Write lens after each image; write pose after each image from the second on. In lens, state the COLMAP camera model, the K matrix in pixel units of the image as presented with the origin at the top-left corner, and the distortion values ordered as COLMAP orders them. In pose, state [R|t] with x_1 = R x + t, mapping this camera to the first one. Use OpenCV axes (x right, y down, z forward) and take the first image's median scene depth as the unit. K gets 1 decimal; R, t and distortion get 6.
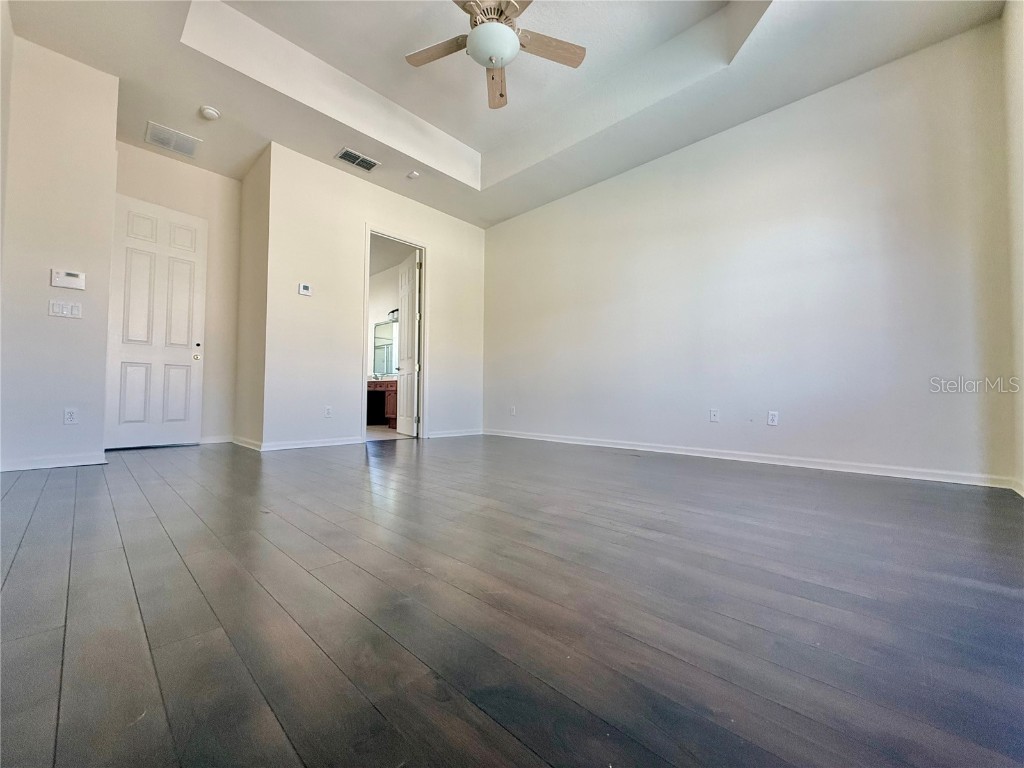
lens RADIAL K [[409.0, 0, 512.0], [0, 409.0, 384.0], [0, 0, 1]] dist [0.000209, -0.000048]
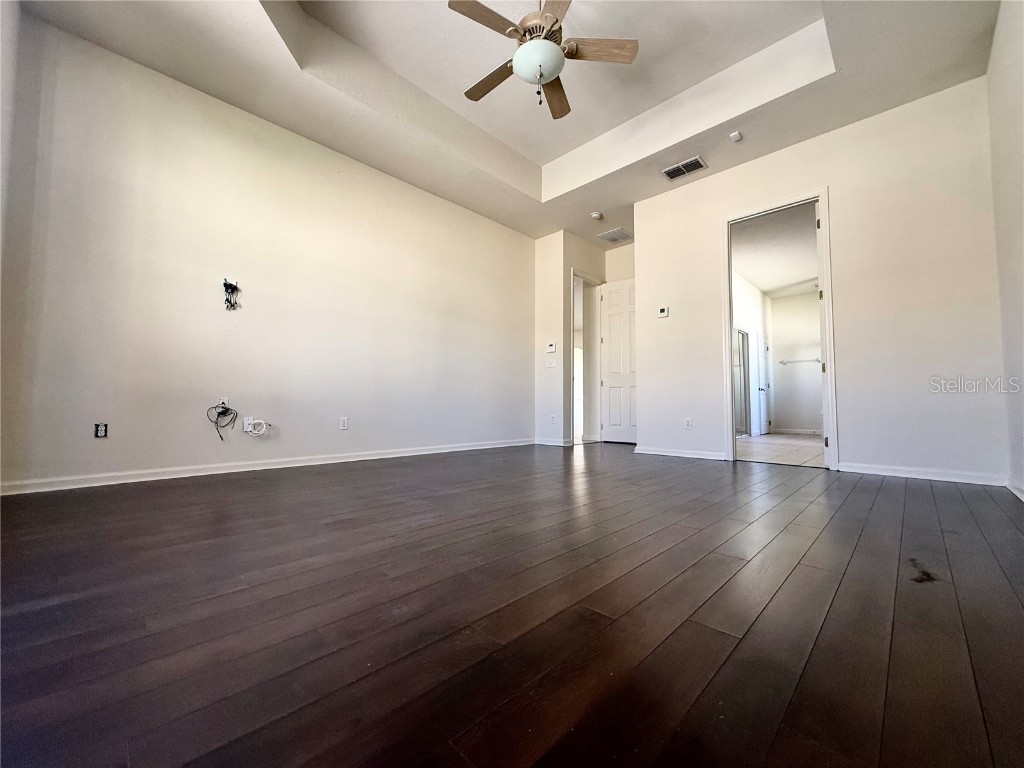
lens RADIAL K [[409.0, 0, 512.0], [0, 409.0, 384.0], [0, 0, 1]] dist [0.000209, -0.000048]
pose [[-0.012284, -0.062978, -0.997939, 0.596704], [0.023267, 0.997726, -0.063251, 0.024505], [0.999654, -0.023996, -0.010791, 0.599115]]
